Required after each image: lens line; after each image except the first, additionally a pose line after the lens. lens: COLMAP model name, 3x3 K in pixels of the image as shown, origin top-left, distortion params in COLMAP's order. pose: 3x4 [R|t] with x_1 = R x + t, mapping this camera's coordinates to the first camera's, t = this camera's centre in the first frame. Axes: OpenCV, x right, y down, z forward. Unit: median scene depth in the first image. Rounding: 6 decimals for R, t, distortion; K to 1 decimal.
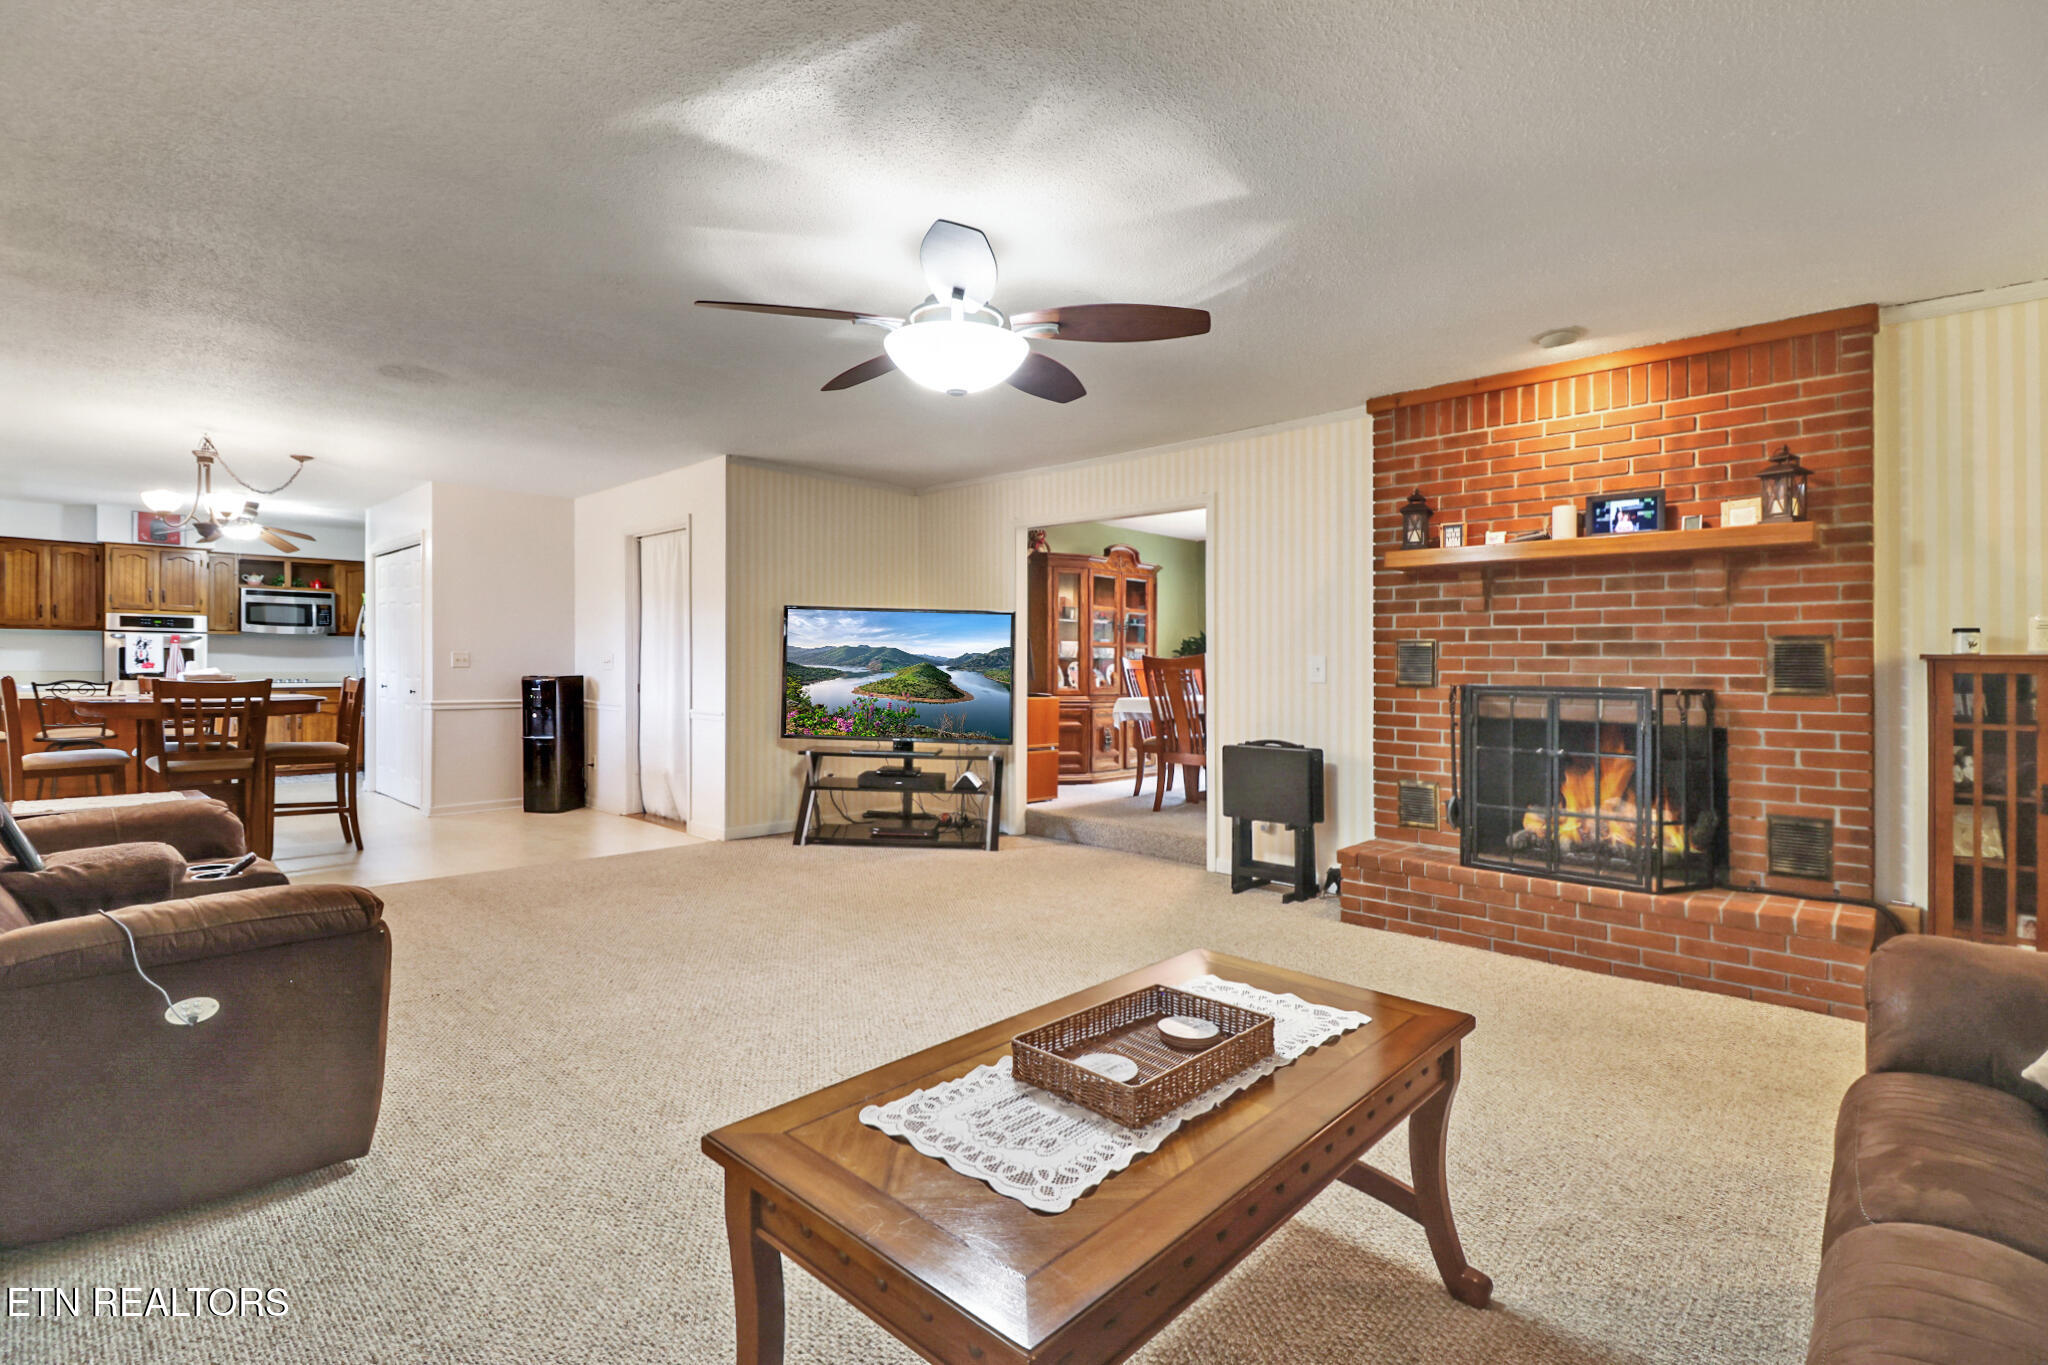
lens RADIAL K [[953.4, 0, 1023.3], [0, 953.4, 671.8], [0, 0, 1]] dist [-0.014655, -0.001334]
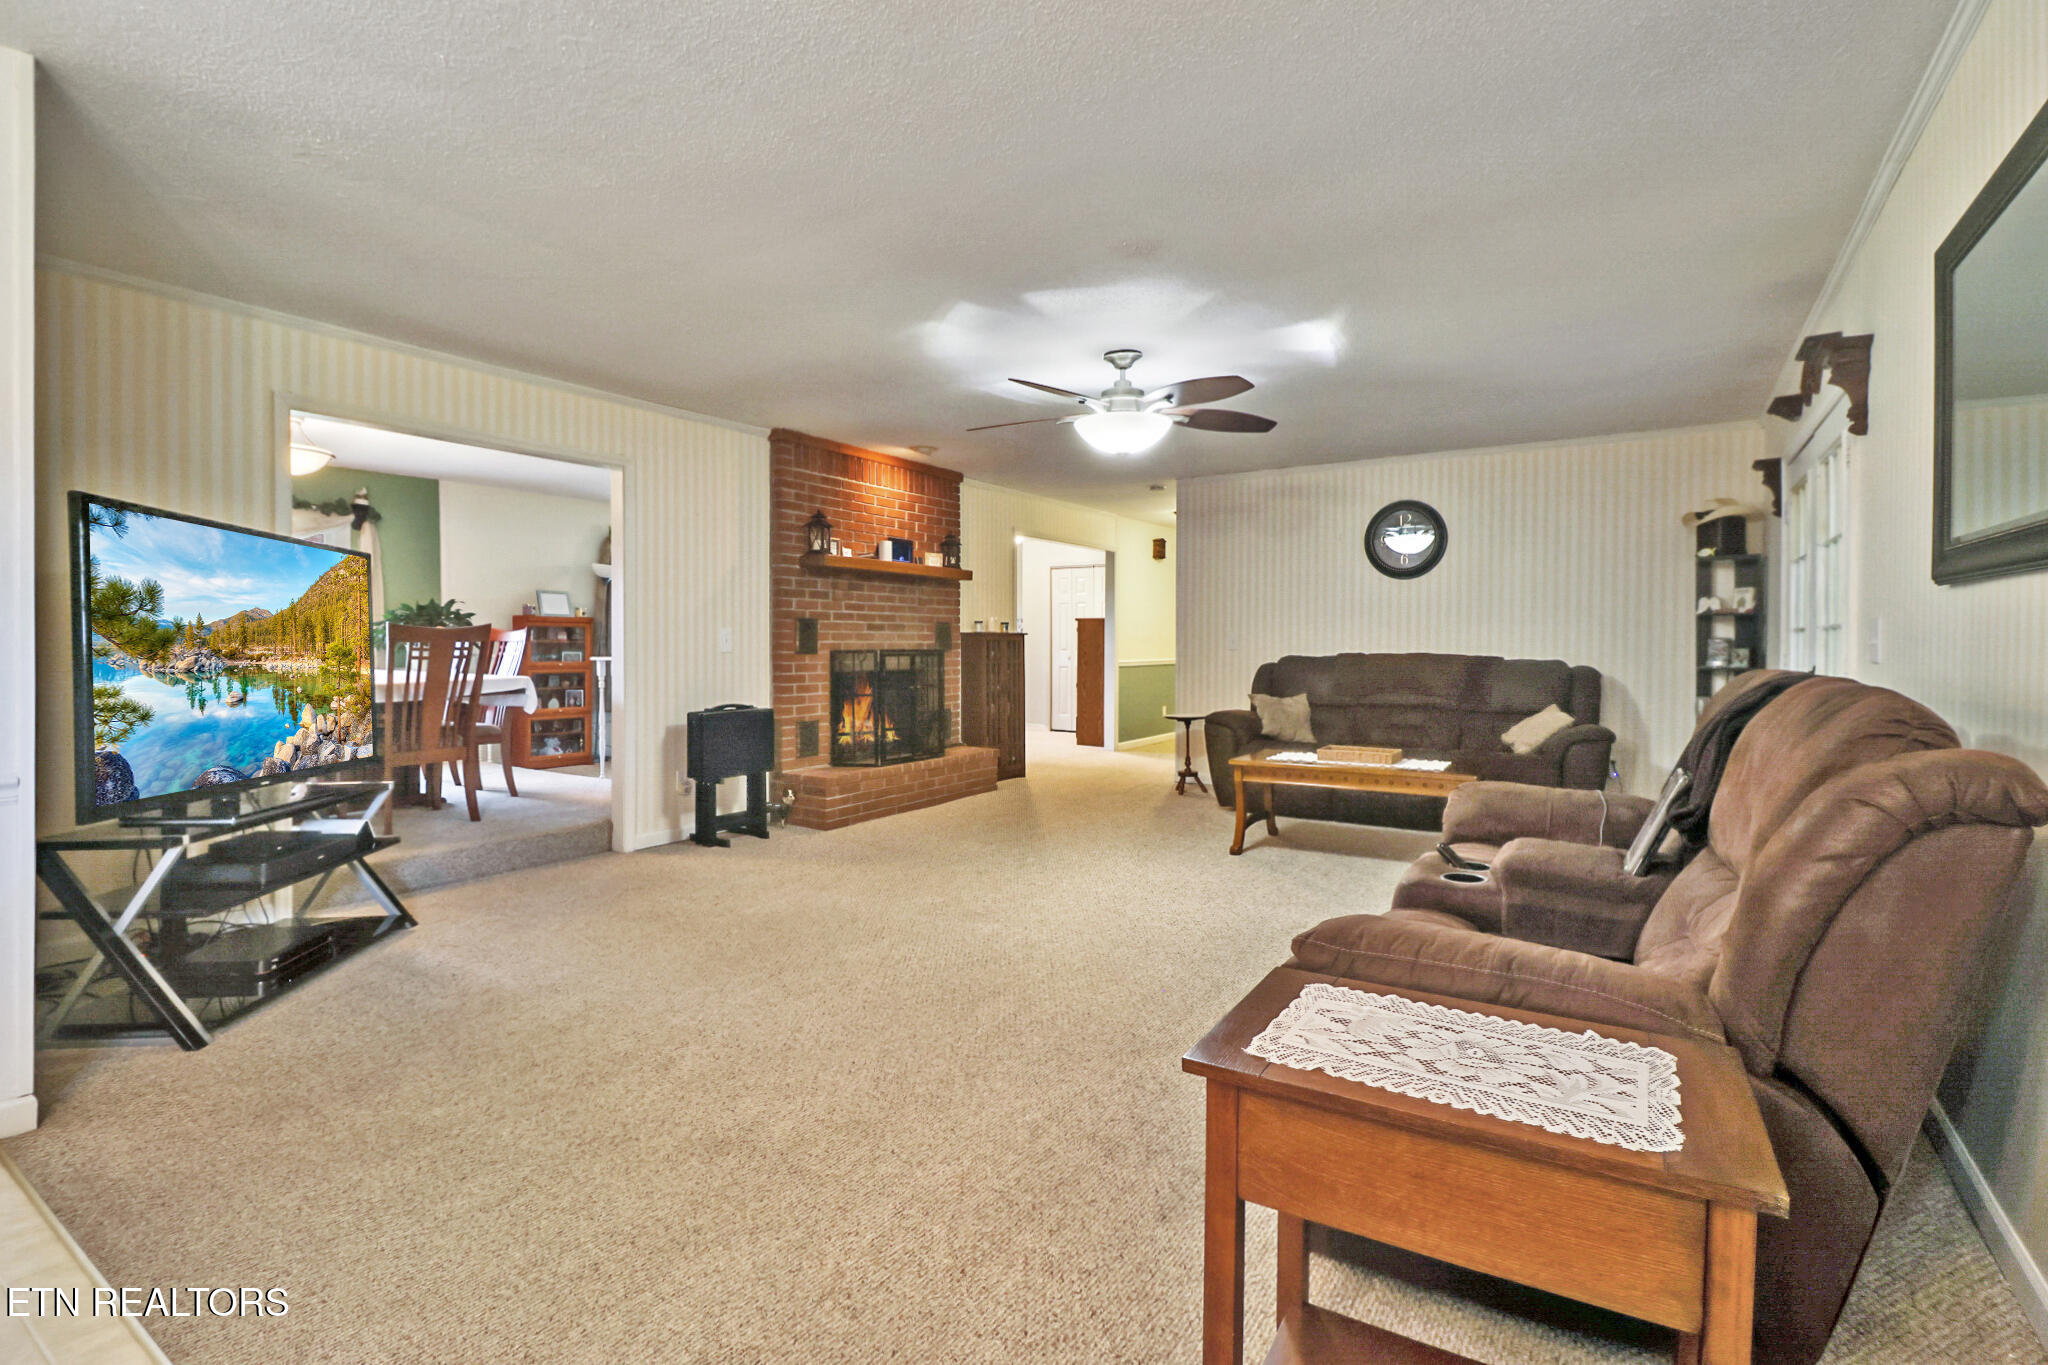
lens RADIAL K [[953.4, 0, 1025.2], [0, 953.4, 644.3], [0, 0, 1]] dist [-0.014655, -0.001334]
pose [[-0.174303, -0.011350, 0.984627, -0.881728], [0.004637, 0.999913, 0.012347, -0.010488], [-0.984681, 0.006718, -0.174235, 0.829913]]
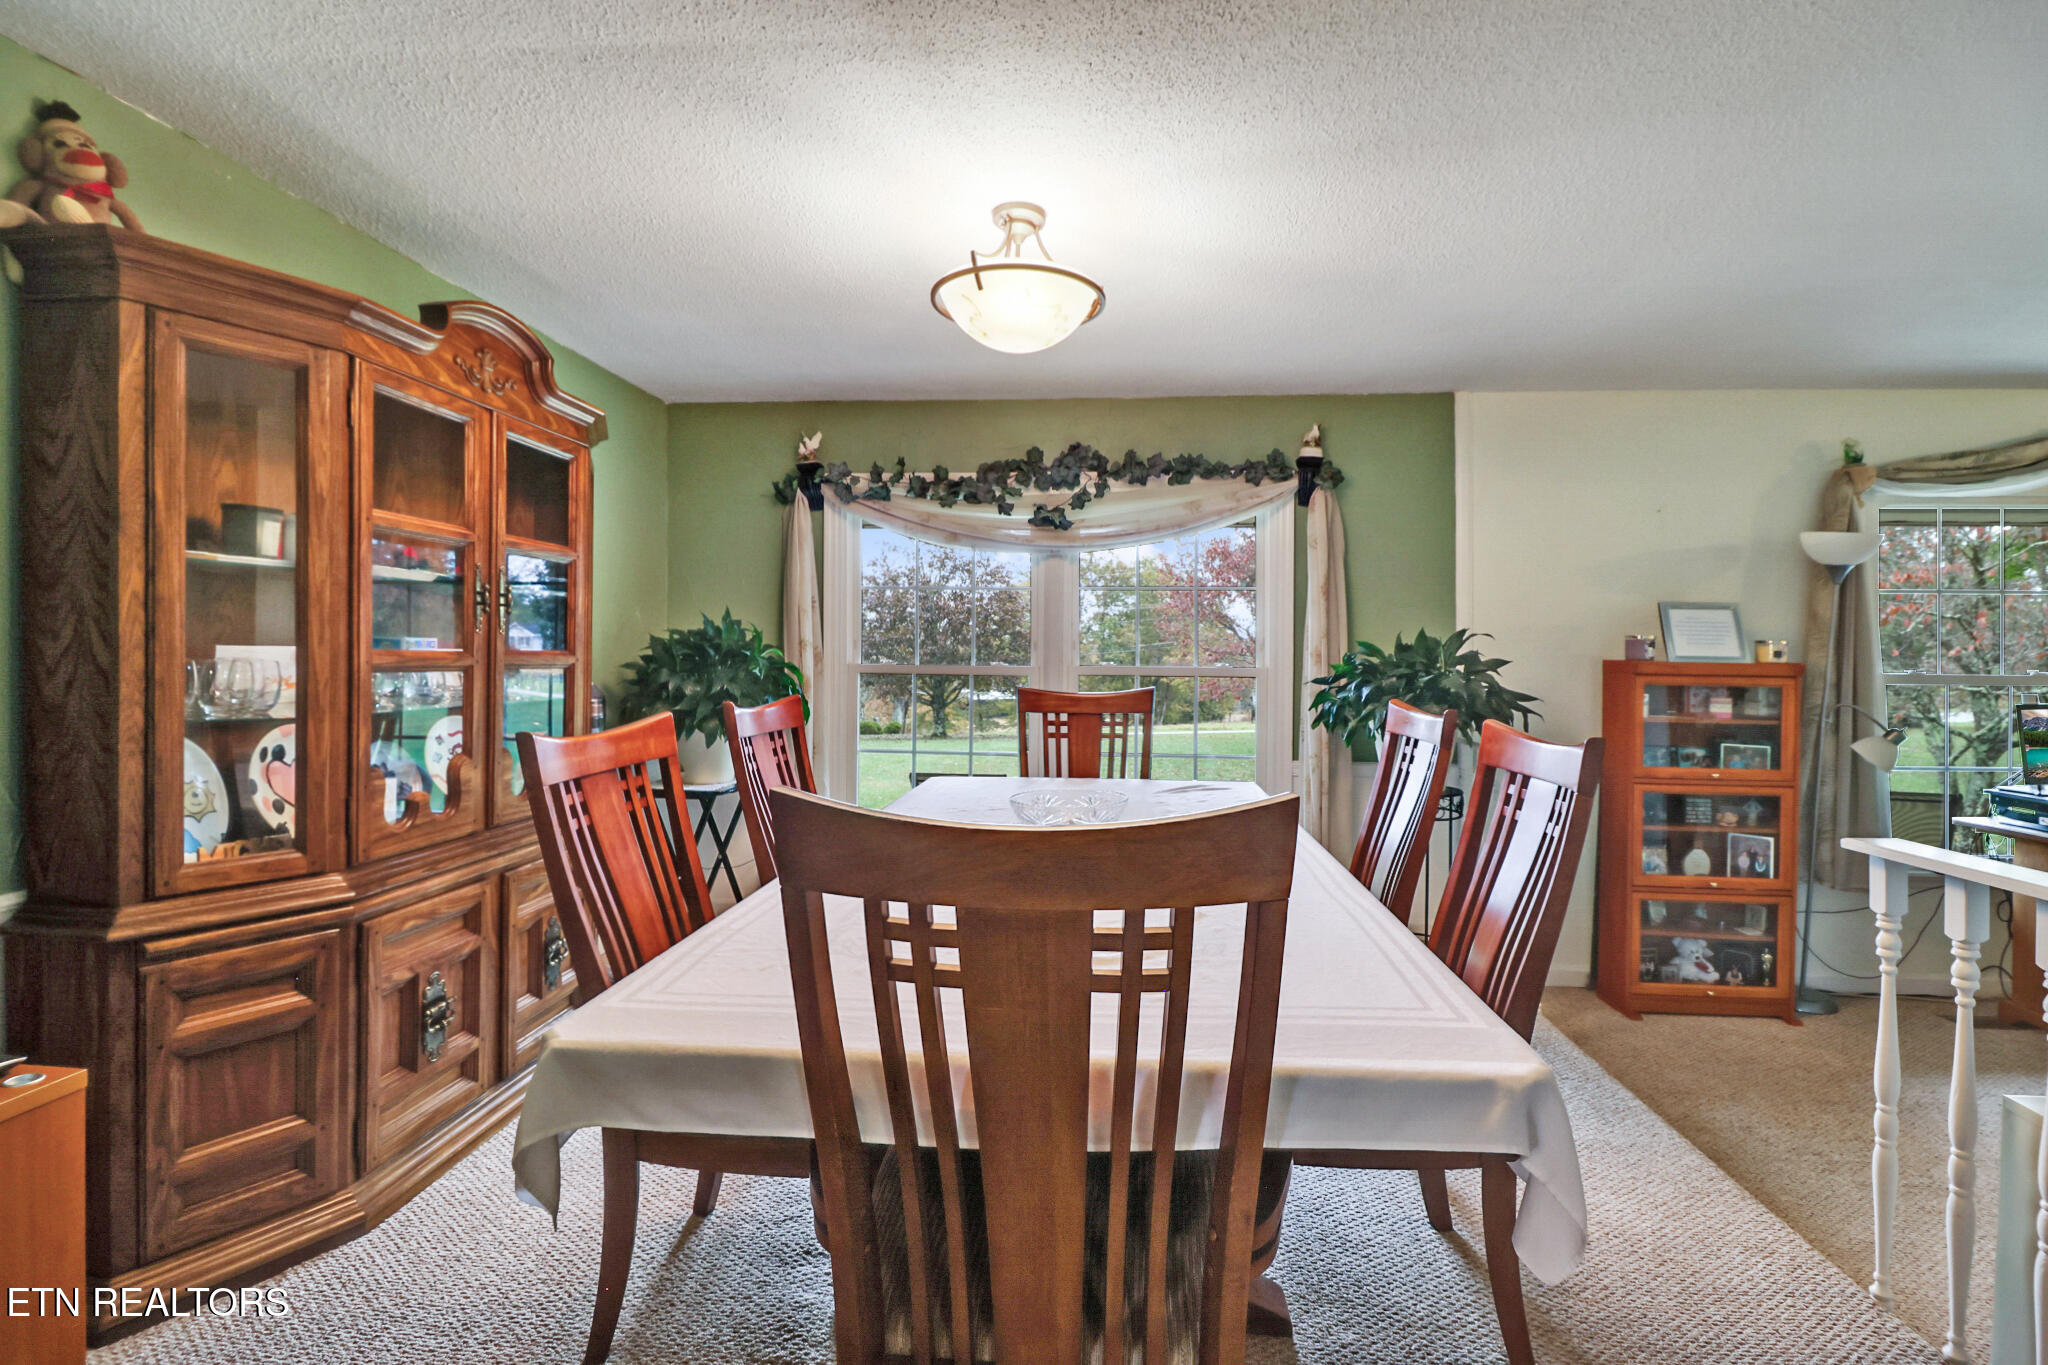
lens RADIAL K [[953.4, 0, 1019.8], [0, 953.4, 653.7], [0, 0, 1]] dist [-0.014655, -0.001334]
pose [[0.784908, 0.002024, 0.619610, 0.085329], [0.001046, 0.999989, -0.004592, -0.047015], [-0.619612, 0.004253, 0.784897, 1.119275]]
